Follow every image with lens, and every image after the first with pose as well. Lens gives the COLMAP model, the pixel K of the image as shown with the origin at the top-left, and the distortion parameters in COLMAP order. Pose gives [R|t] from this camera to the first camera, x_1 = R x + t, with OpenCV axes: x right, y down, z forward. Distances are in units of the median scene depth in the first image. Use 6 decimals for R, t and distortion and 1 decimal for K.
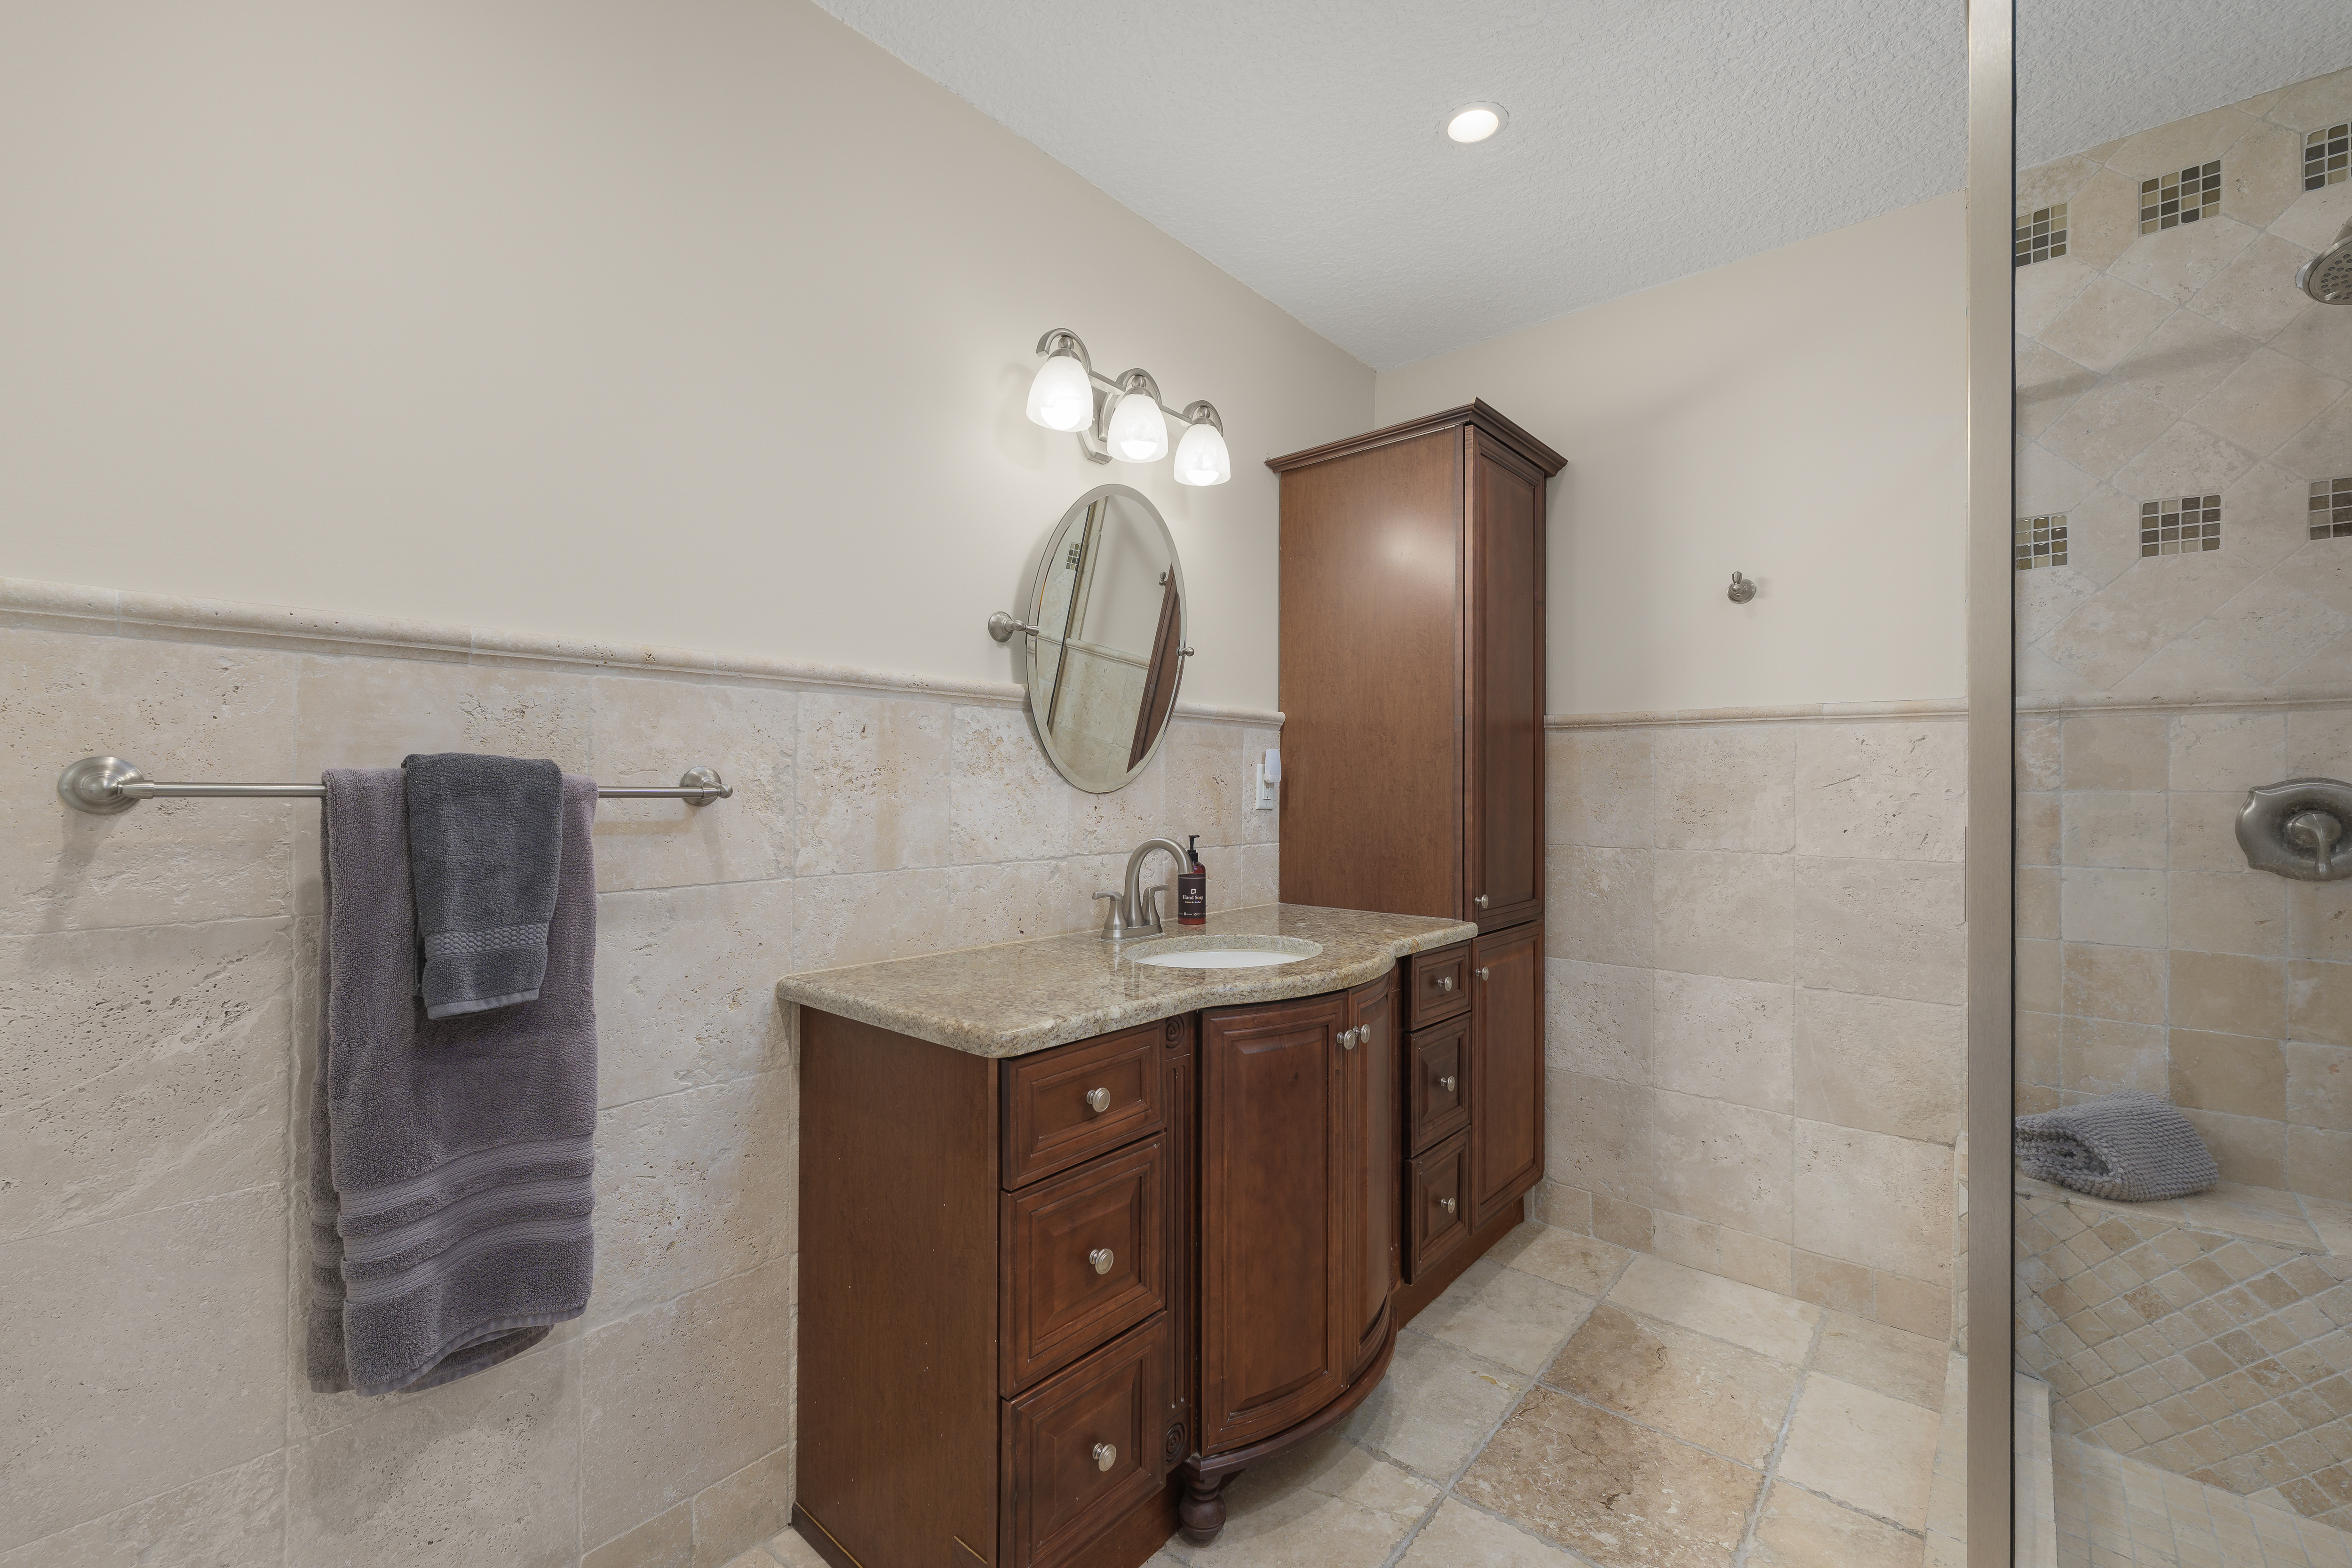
lens RADIAL K [[964.6, 0, 1159.5], [0, 964.6, 779.2], [0, 0, 1]] dist [0.001053, 0.000299]
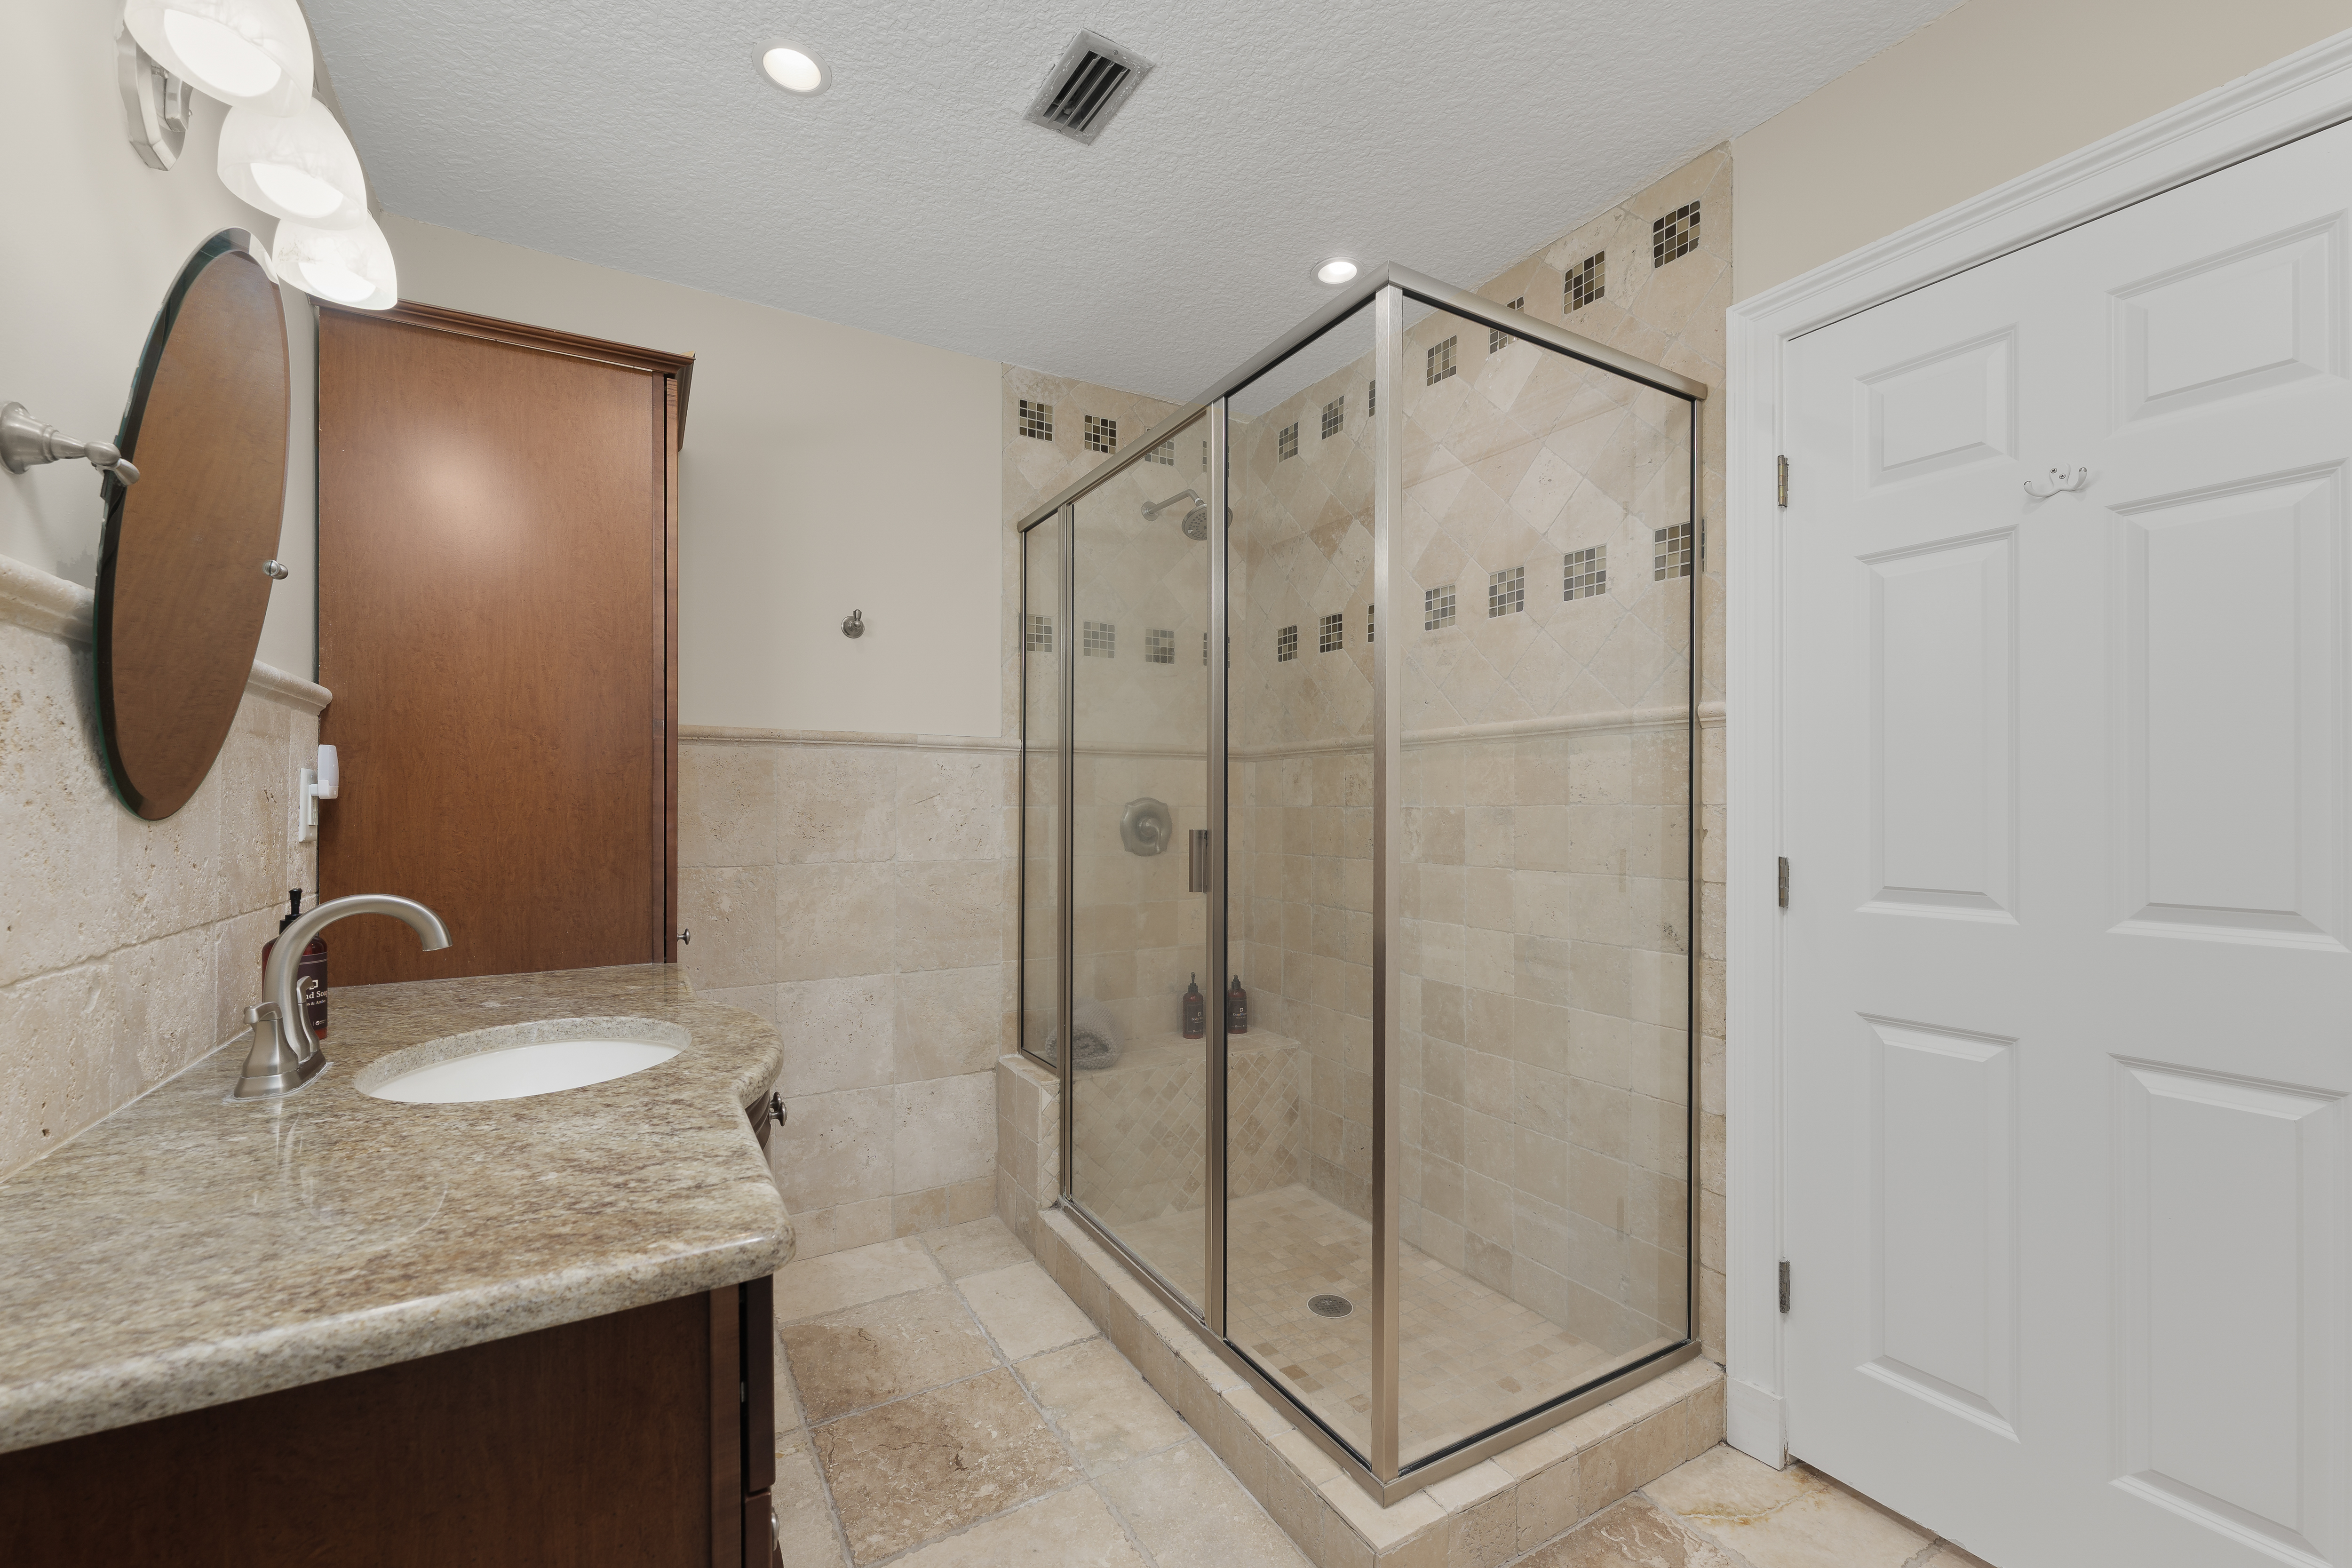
lens RADIAL K [[964.6, 0, 1163.9], [0, 964.6, 801.6], [0, 0, 1]] dist [0.001053, 0.000299]
pose [[0.318002, -0.000835, 0.948090, -0.357330], [-0.004919, 0.999985, 0.002530, 0.001299], [-0.948077, -0.005468, 0.317993, 0.325739]]
